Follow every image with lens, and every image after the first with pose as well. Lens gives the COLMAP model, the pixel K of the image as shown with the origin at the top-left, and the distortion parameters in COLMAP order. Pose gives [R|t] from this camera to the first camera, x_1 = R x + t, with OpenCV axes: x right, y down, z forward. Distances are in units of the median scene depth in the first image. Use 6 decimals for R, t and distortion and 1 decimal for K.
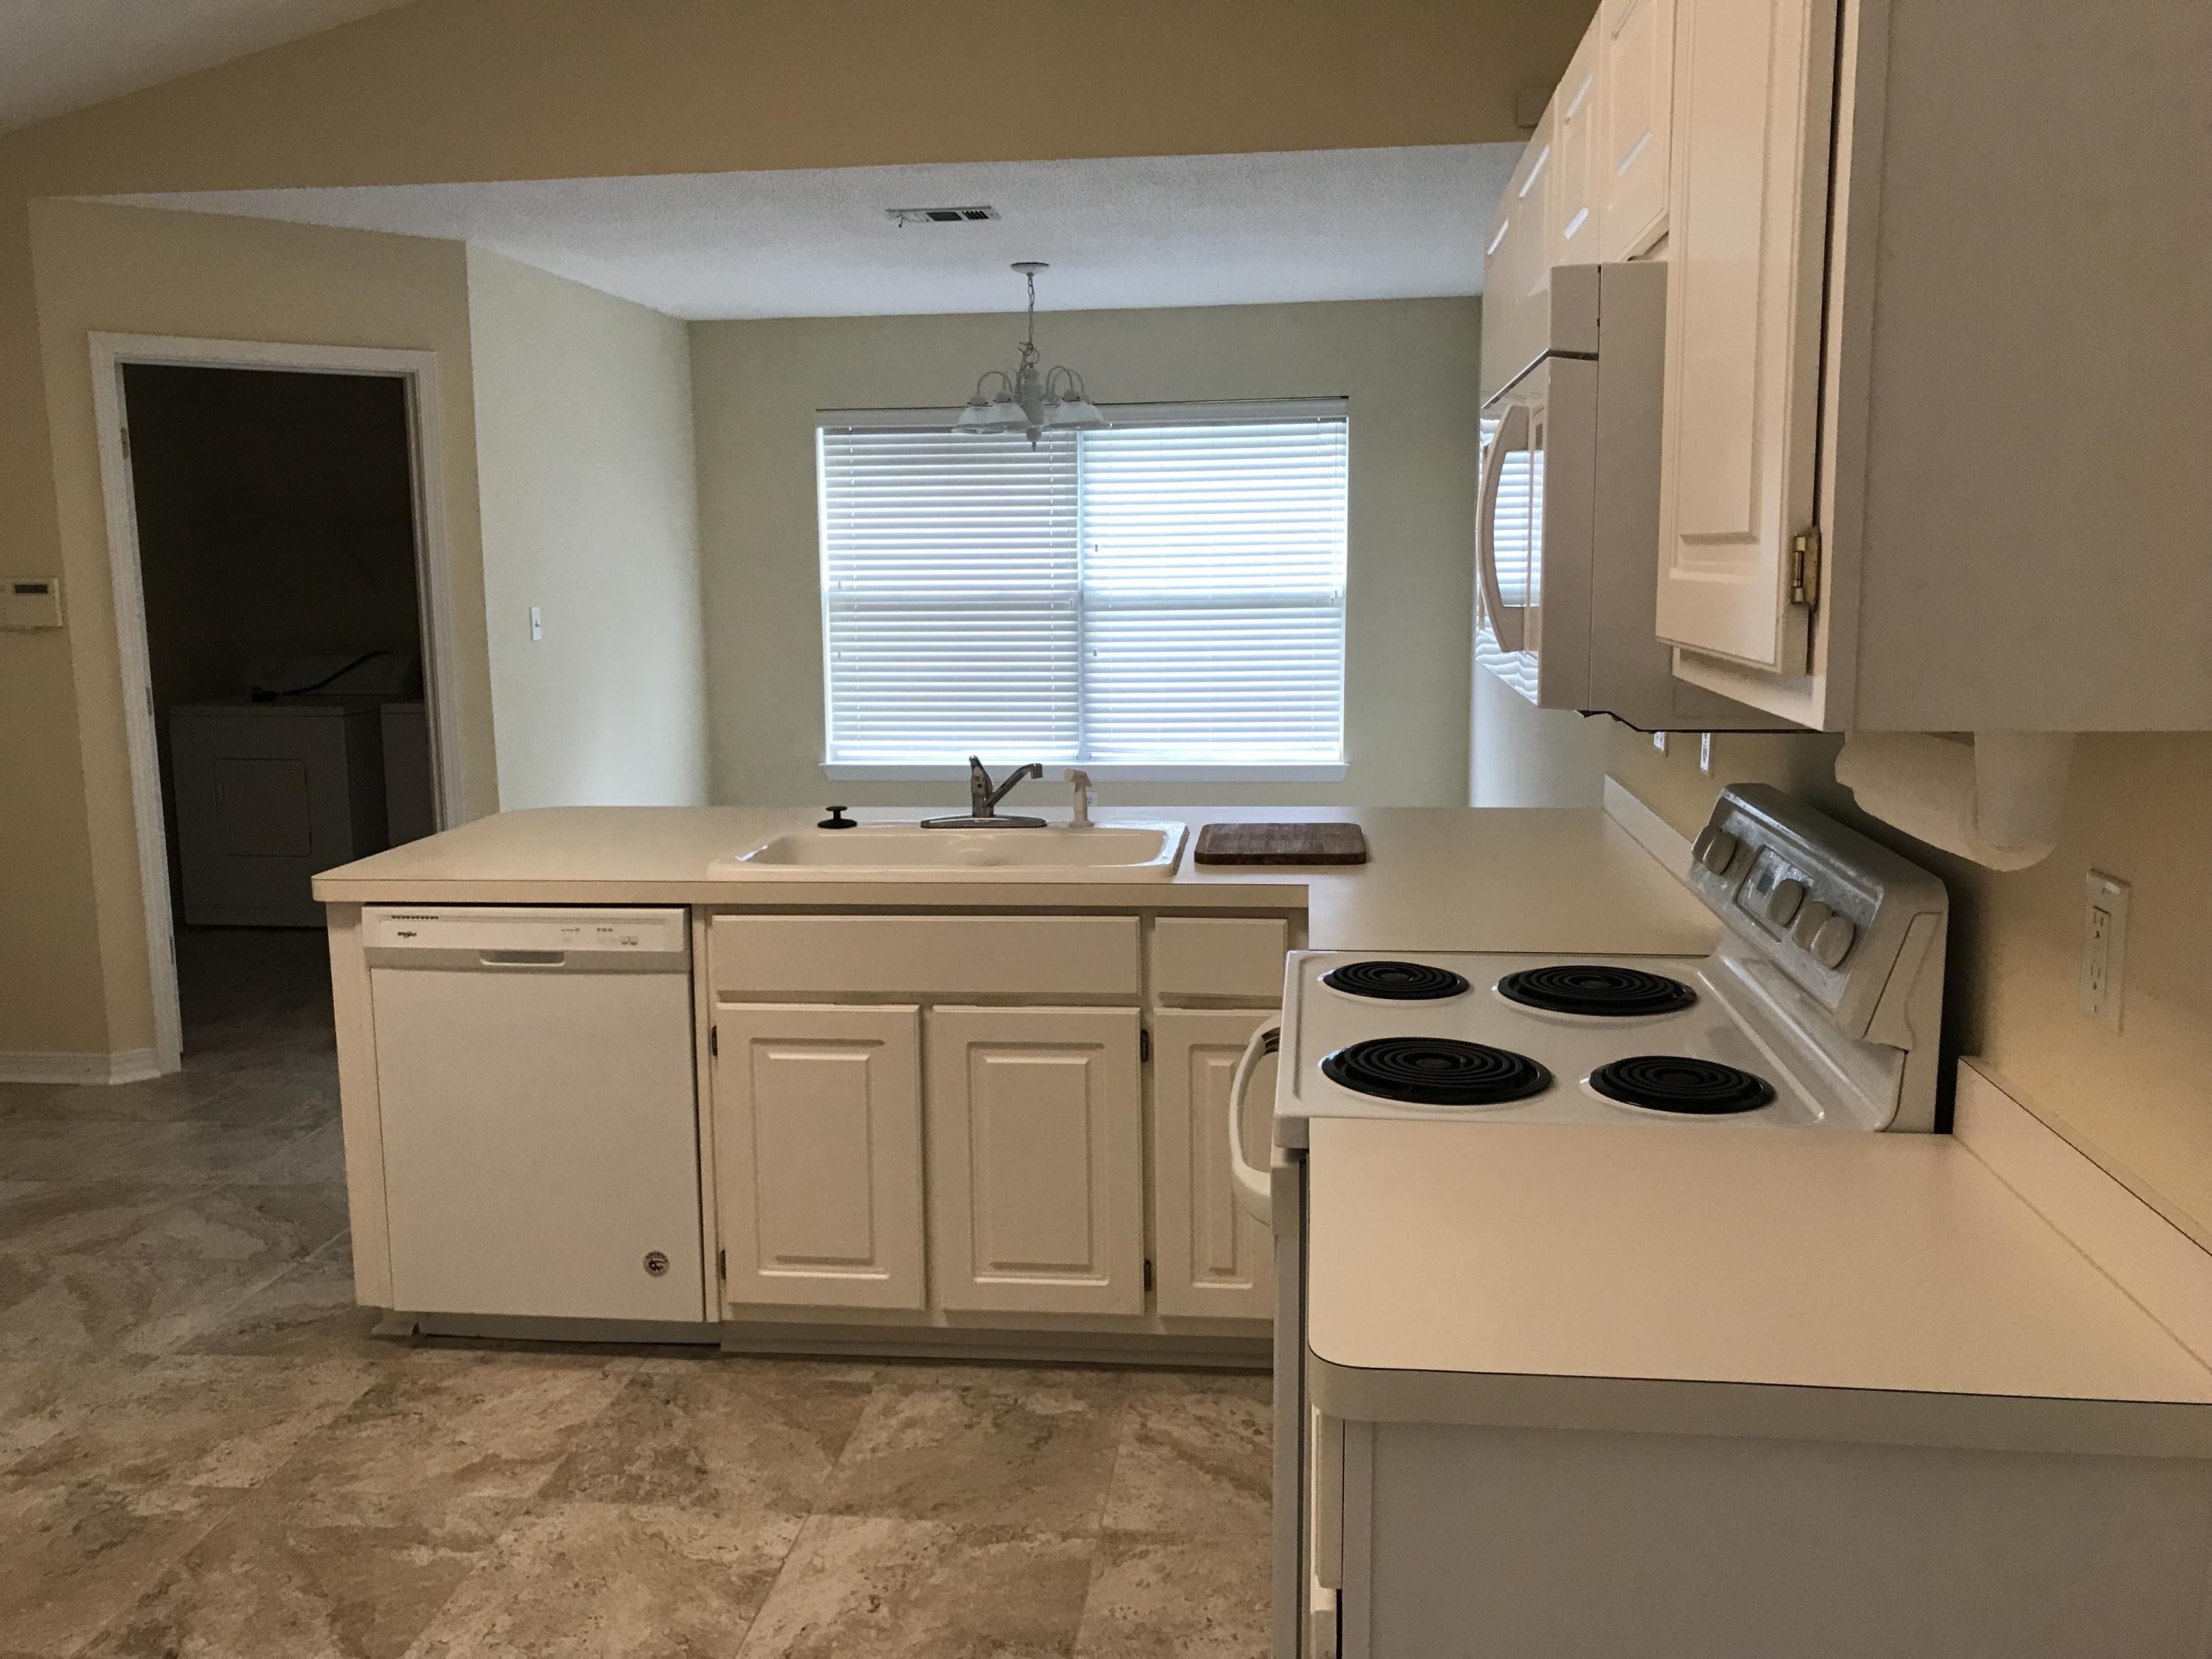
lens RADIAL K [[1855.3, 0, 1108.0], [0, 1855.3, 832.0], [0, 0, 1]] dist [0.015155, 0.007754]
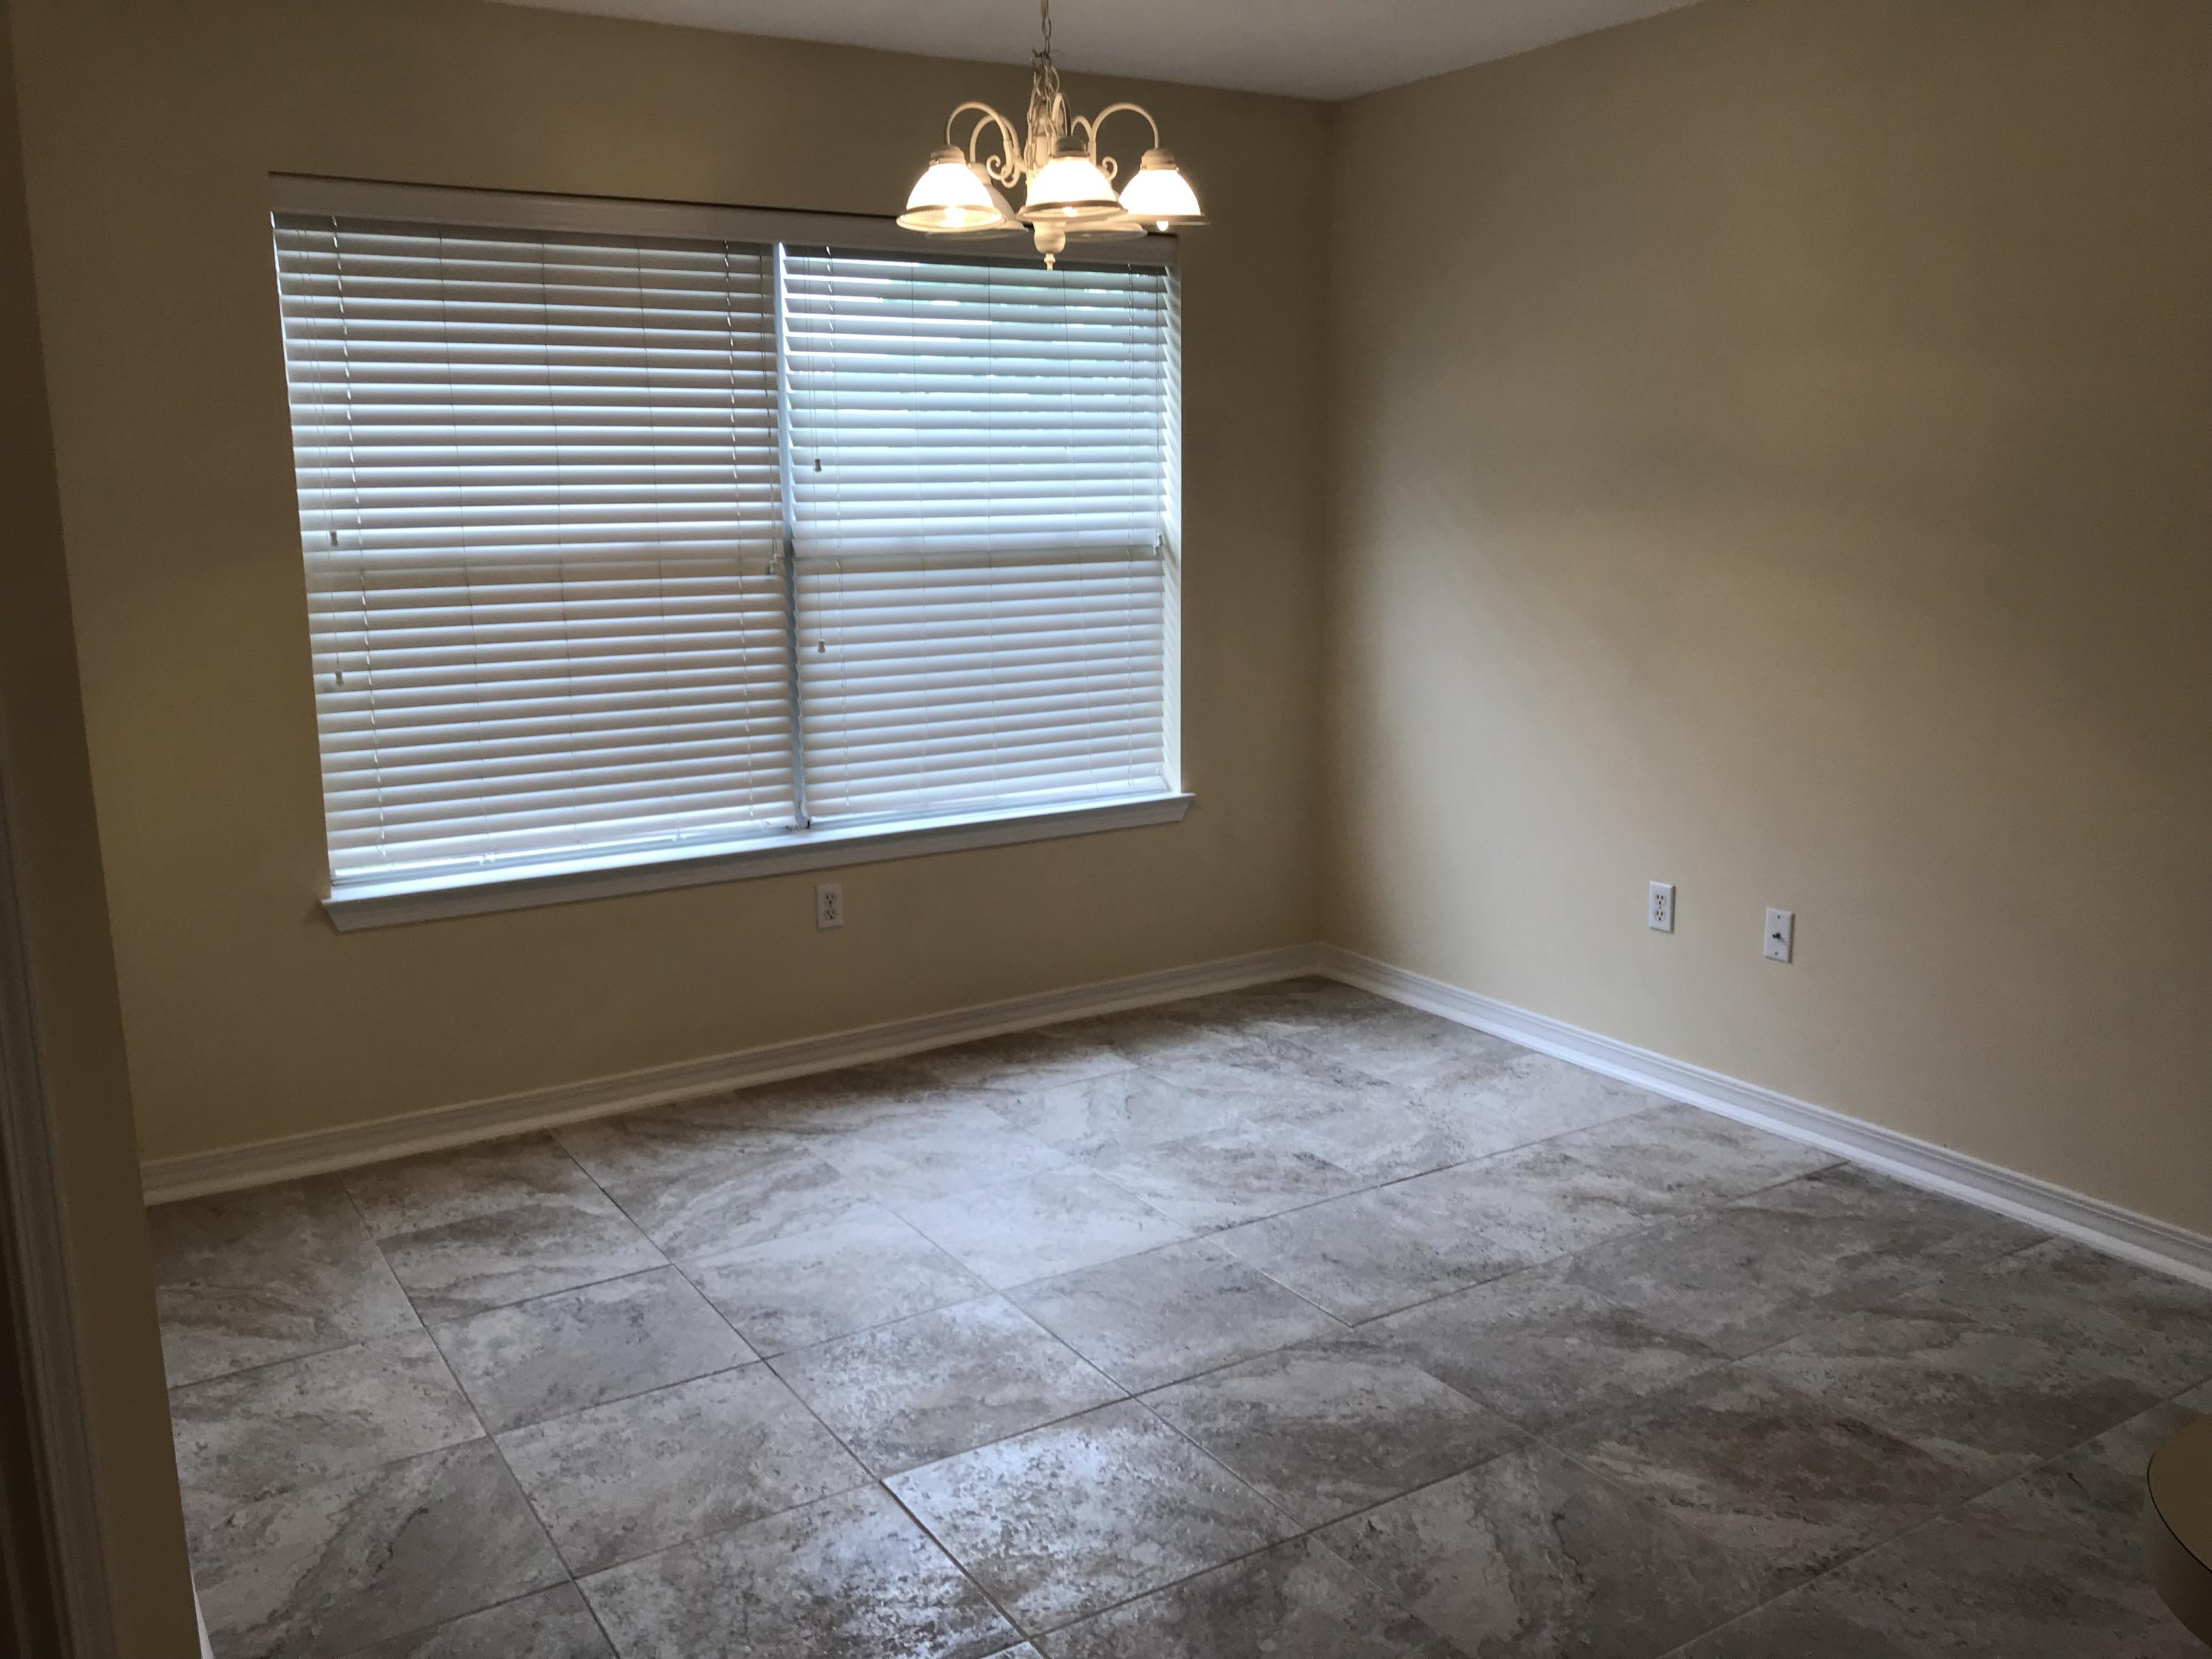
lens RADIAL K [[1855.3, 0, 1103.2], [0, 1855.3, 820.9], [0, 0, 1]] dist [0.015155, 0.007754]
pose [[0.789109, -0.112438, 0.603875, -0.293155], [0.097625, 0.993565, 0.057425, -0.067157], [-0.606446, 0.013639, 0.795008, 0.486895]]
